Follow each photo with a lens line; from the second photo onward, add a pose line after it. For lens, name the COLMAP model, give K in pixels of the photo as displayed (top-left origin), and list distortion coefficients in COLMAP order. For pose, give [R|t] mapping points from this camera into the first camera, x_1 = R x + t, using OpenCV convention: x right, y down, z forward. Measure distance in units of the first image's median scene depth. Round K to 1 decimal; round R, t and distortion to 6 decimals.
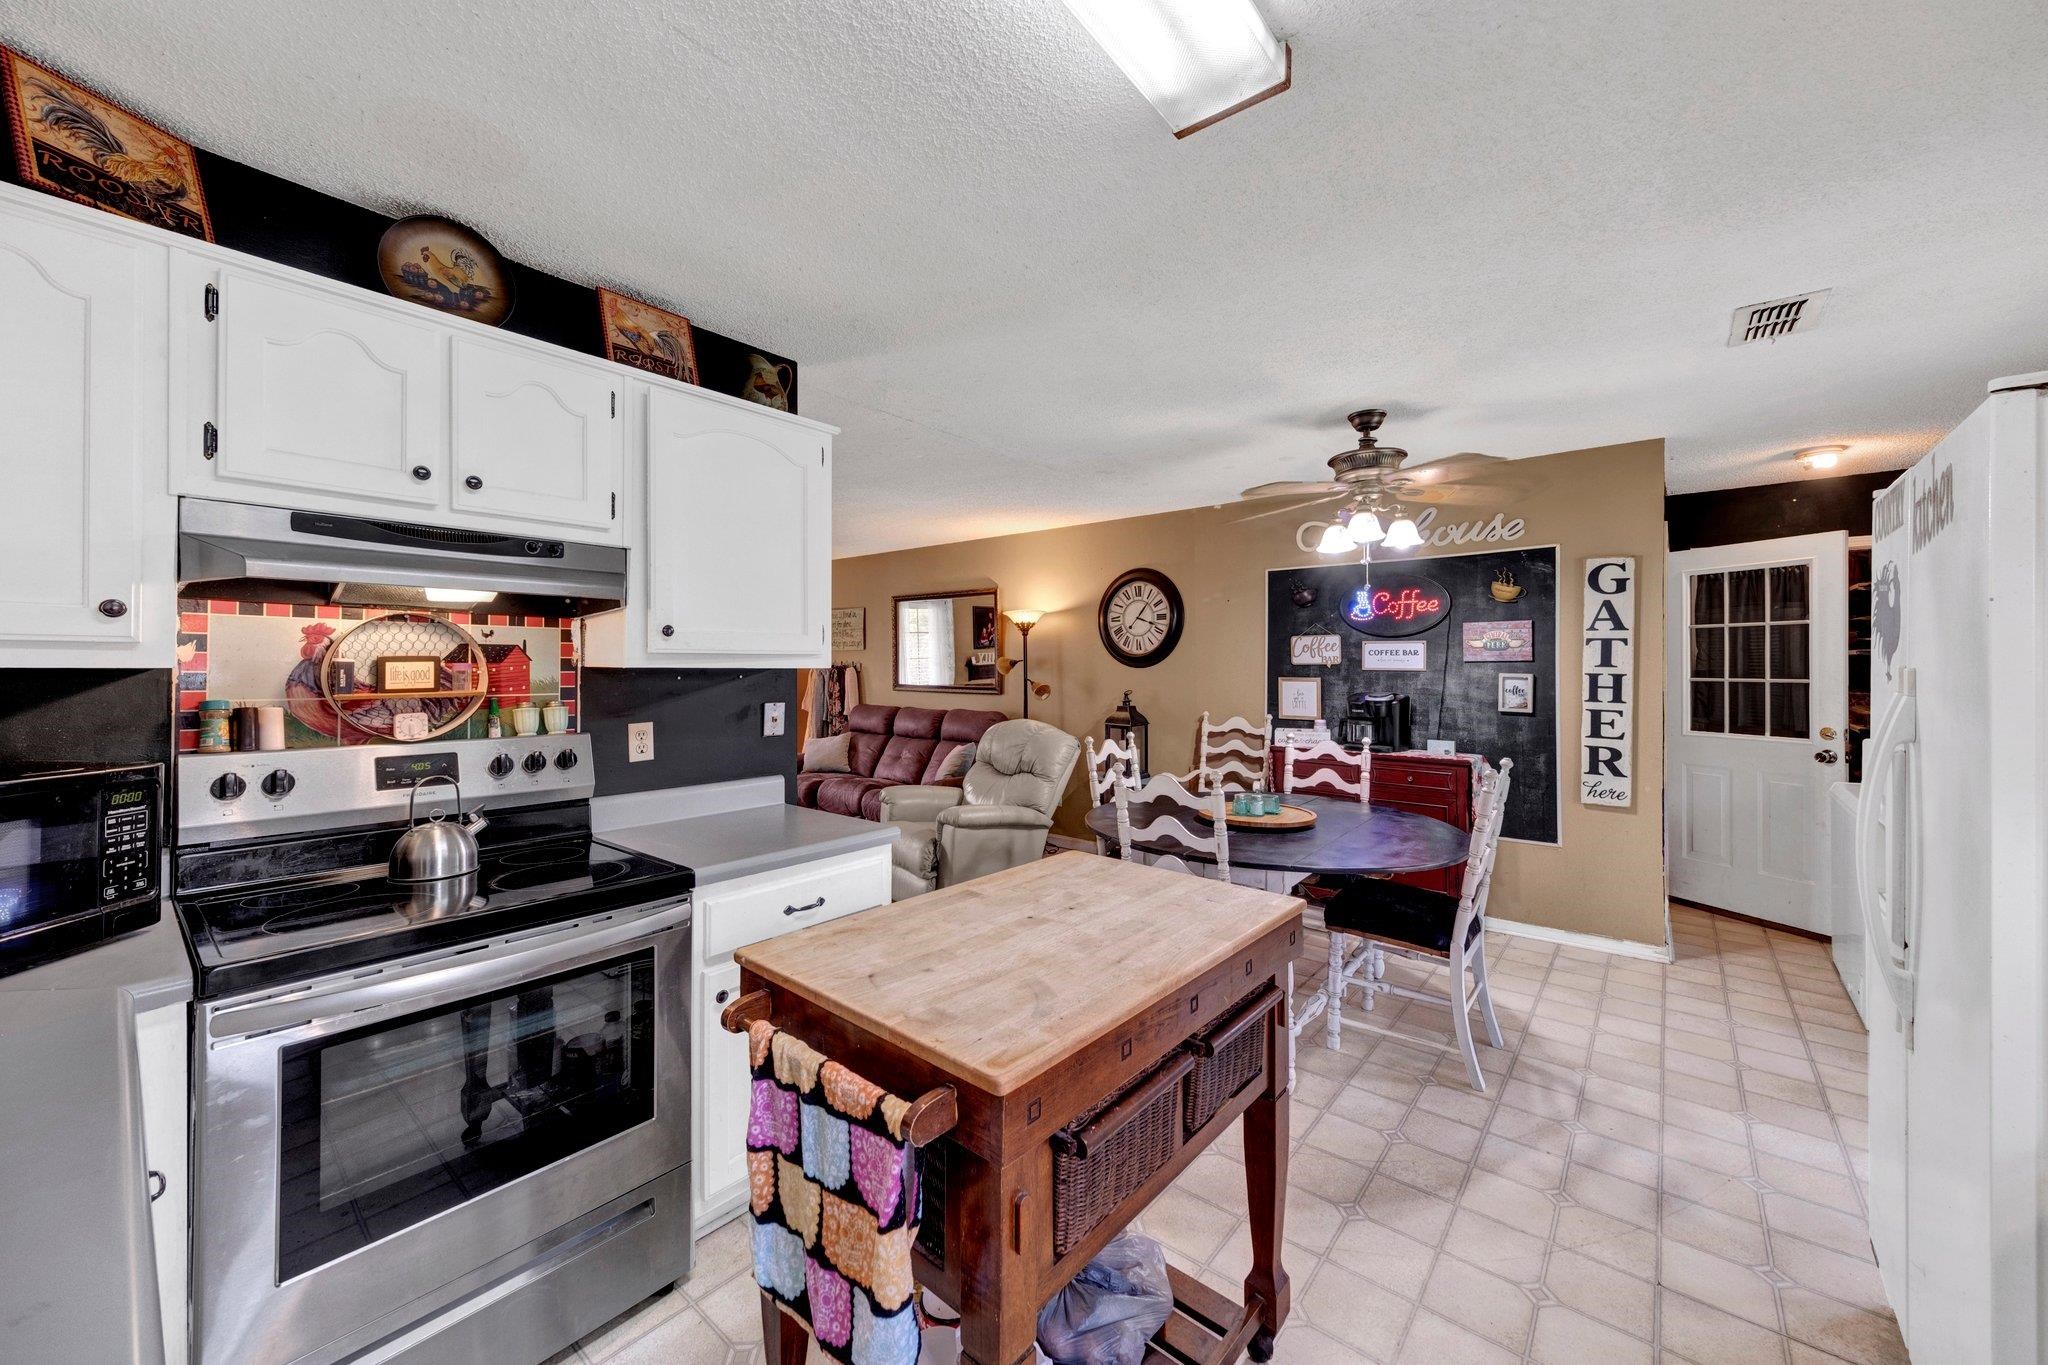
lens RADIAL K [[758.7, 0, 1030.9], [0, 758.7, 672.0], [0, 0, 1]] dist [0.018290, -0.005299]
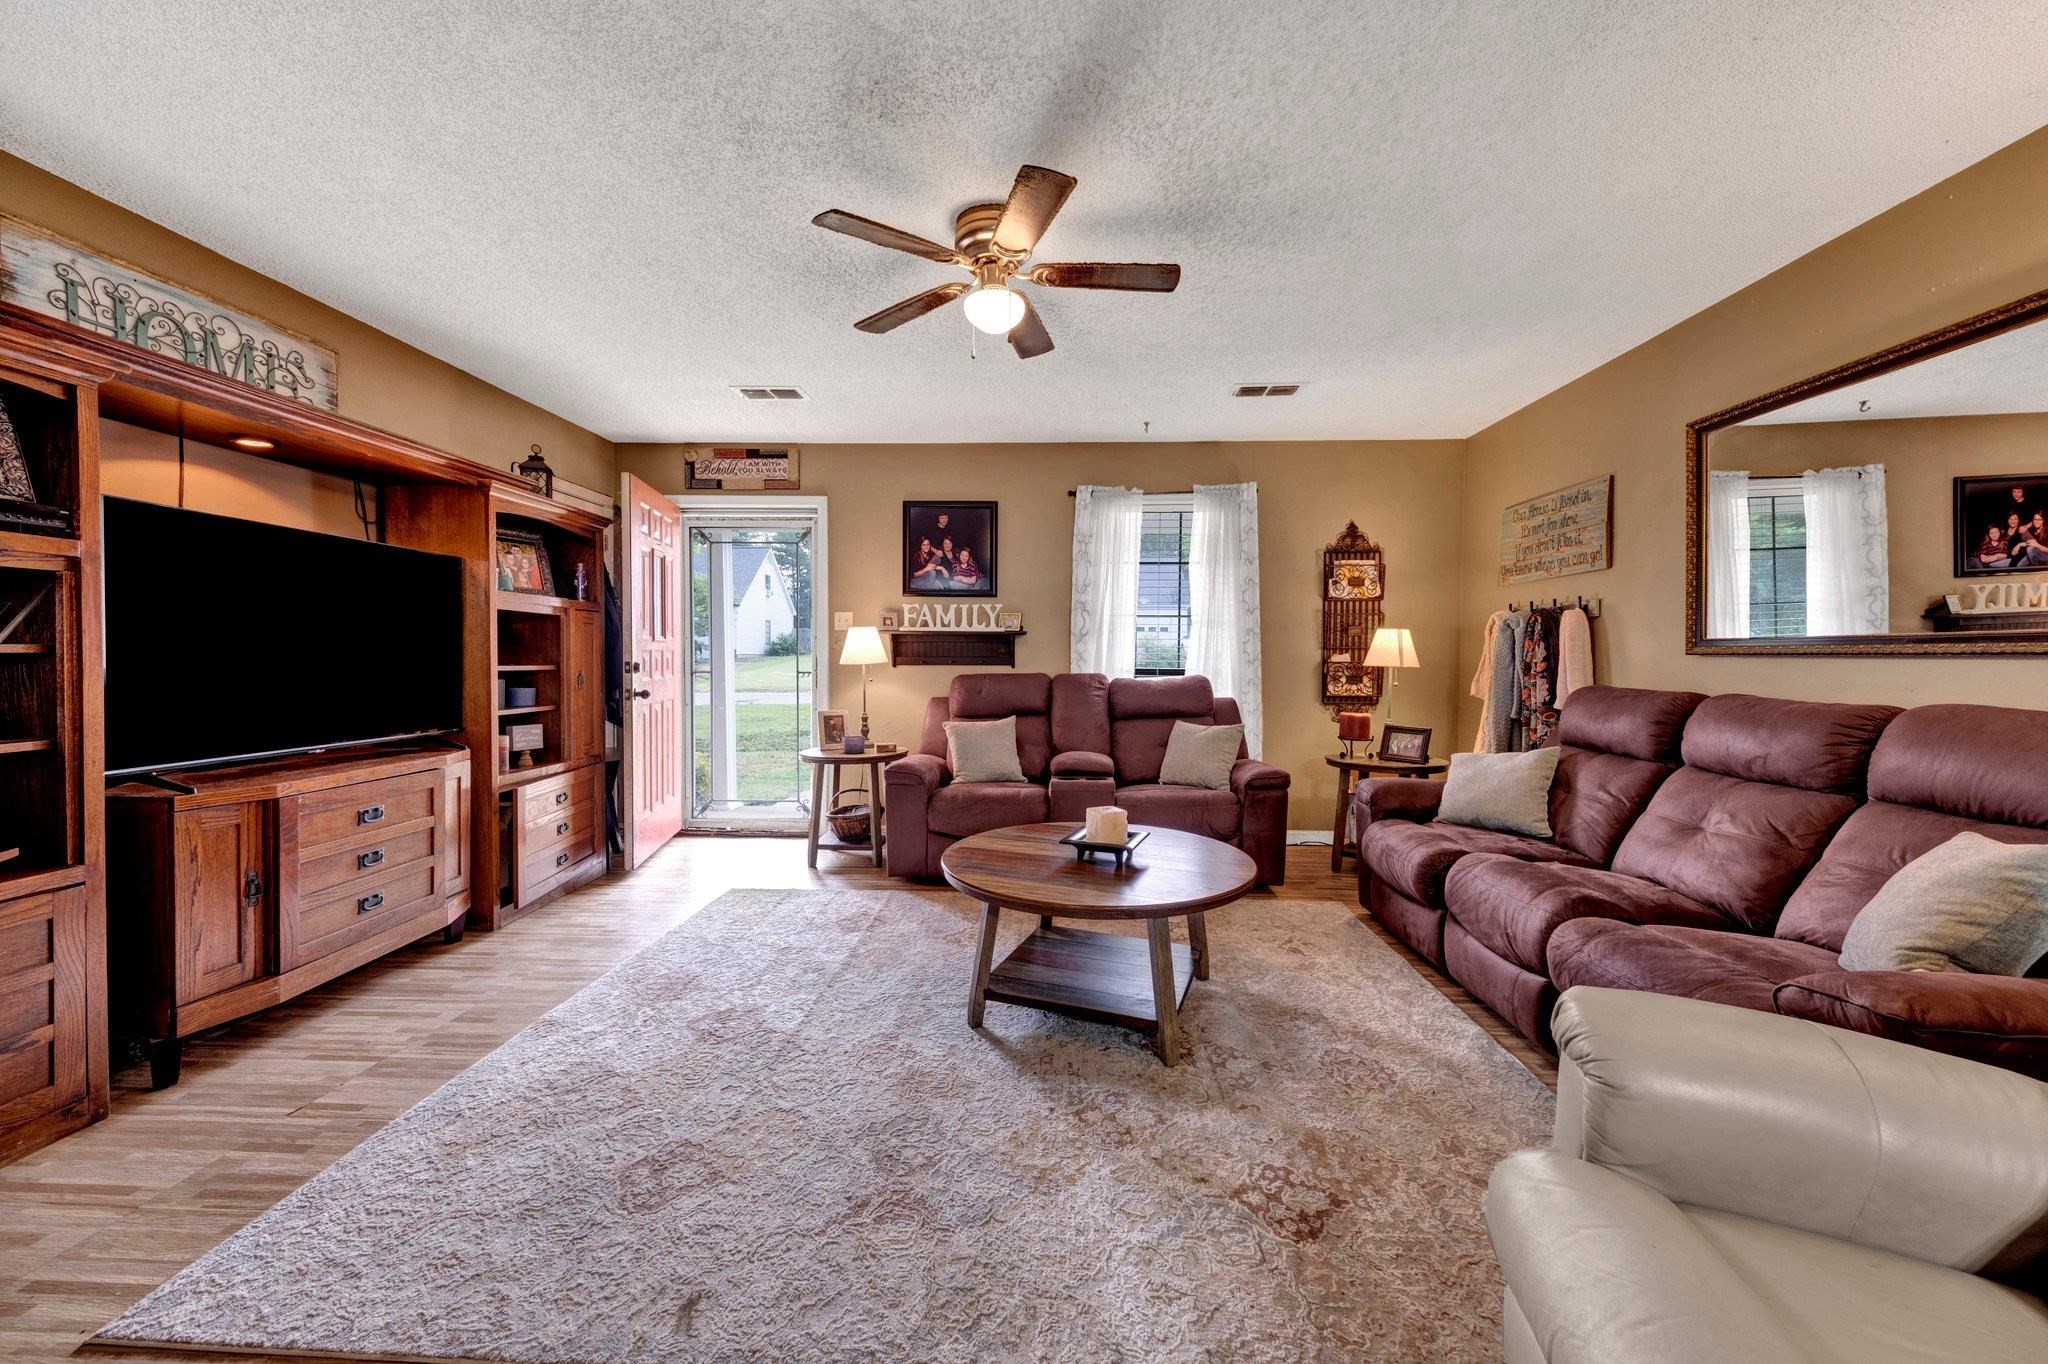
lens RADIAL K [[754.0, 0, 1032.8], [0, 754.0, 672.8], [0, 0, 1]] dist [0.029850, -0.014276]
pose [[0.608130, 0.017185, -0.793651, -0.109630], [-0.010694, 0.999852, 0.013456, 0.050804], [0.793765, 0.000304, 0.608224, 0.743760]]
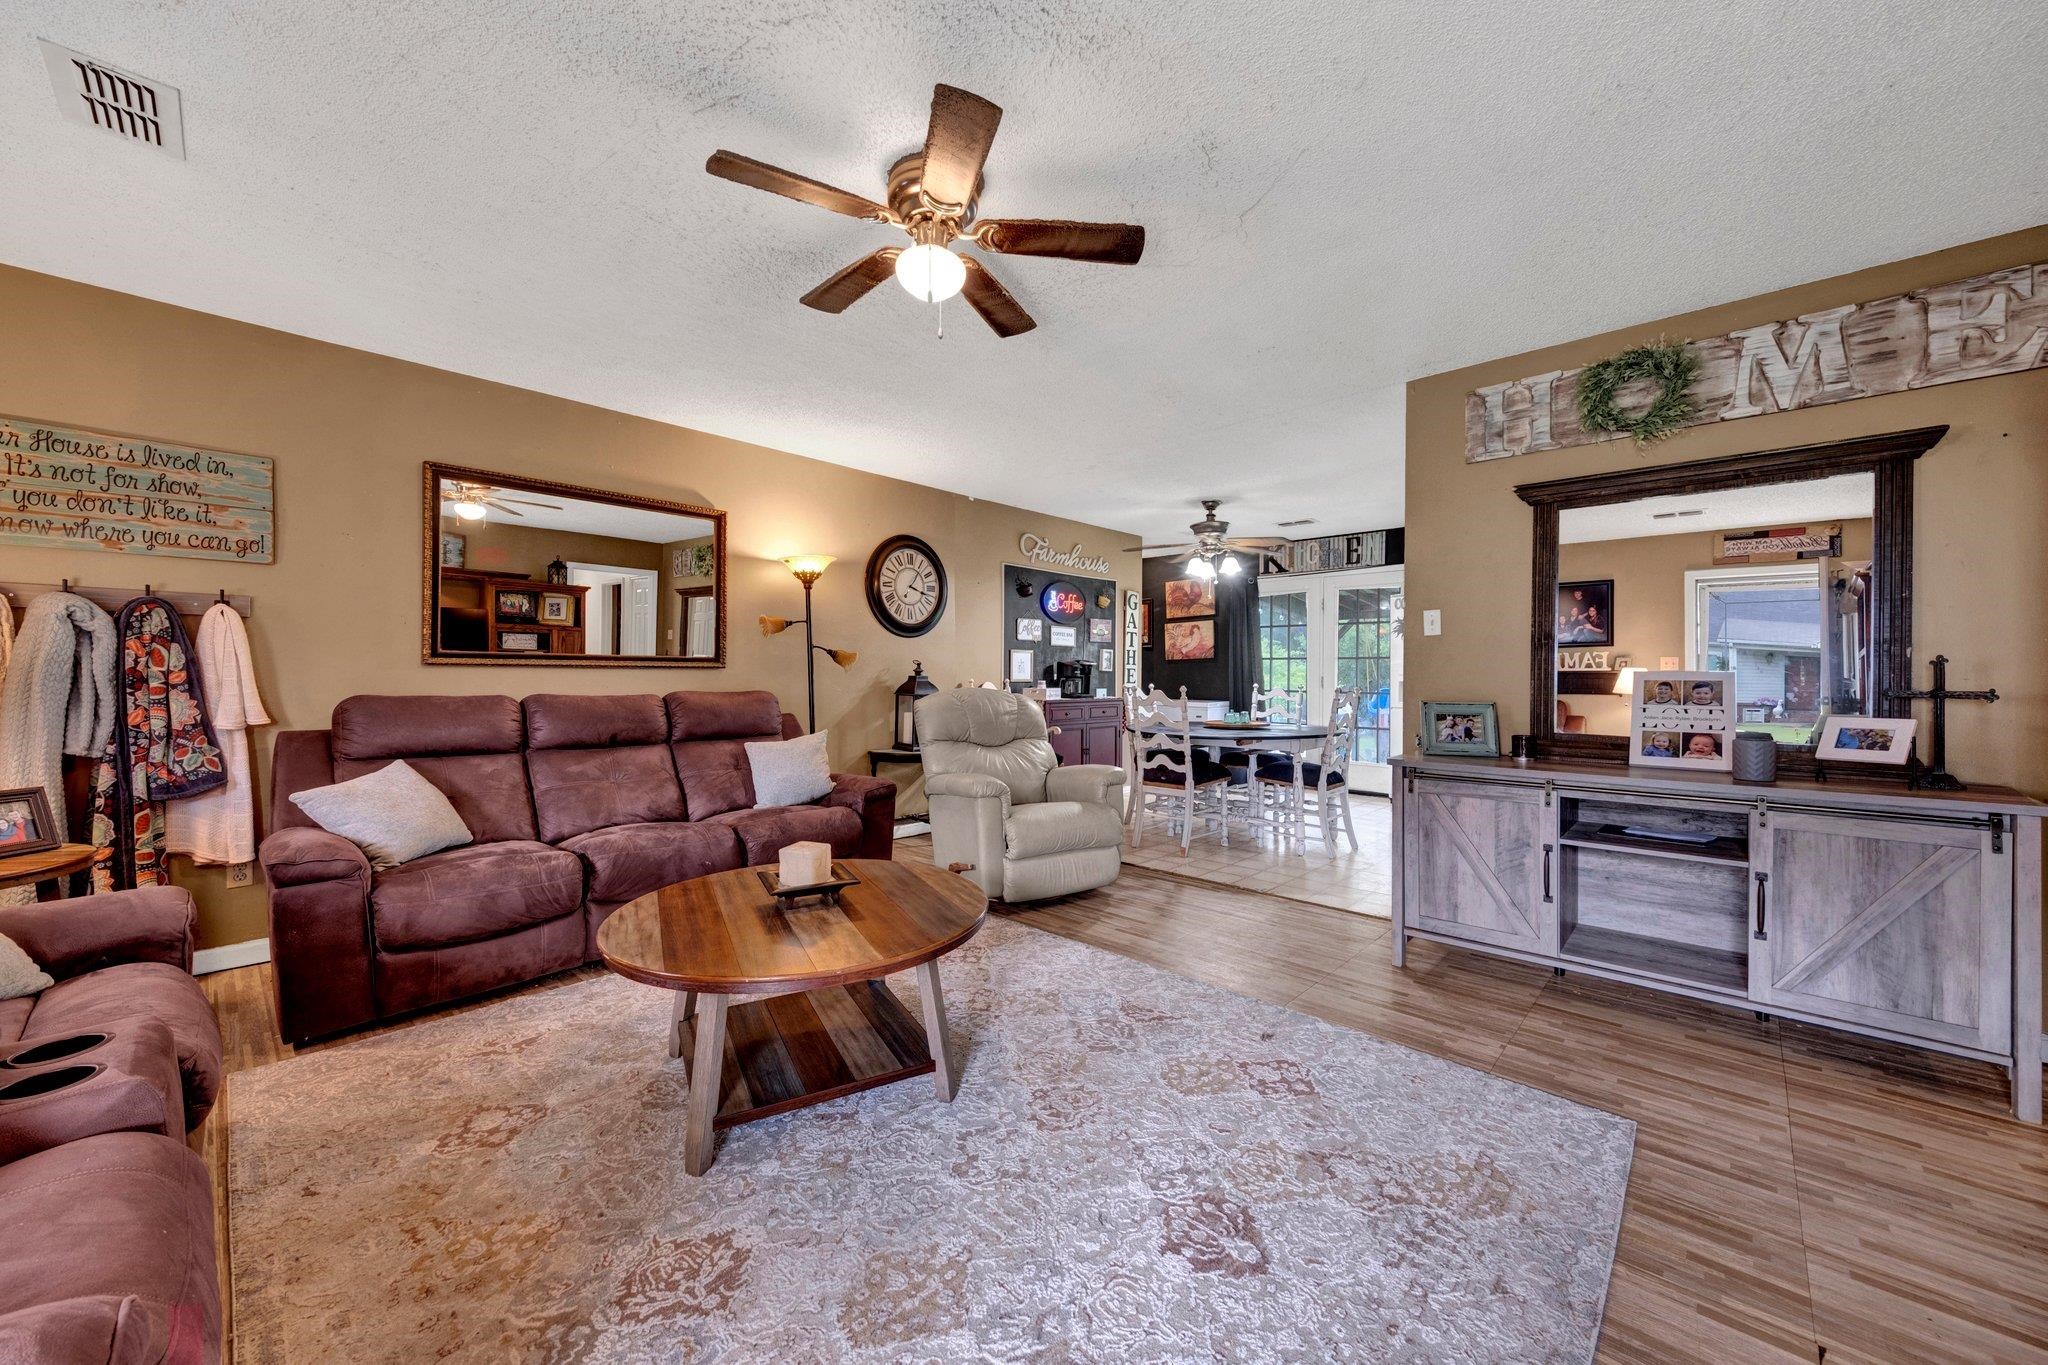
lens RADIAL K [[758.7, 0, 1030.9], [0, 758.7, 672.0], [0, 0, 1]] dist [0.018290, -0.005299]
pose [[0.051257, 0.000387, 0.998685, -0.994464], [0.003142, 0.999995, -0.000549, 0.048120], [-0.998681, 0.003166, 0.051256, 0.956785]]
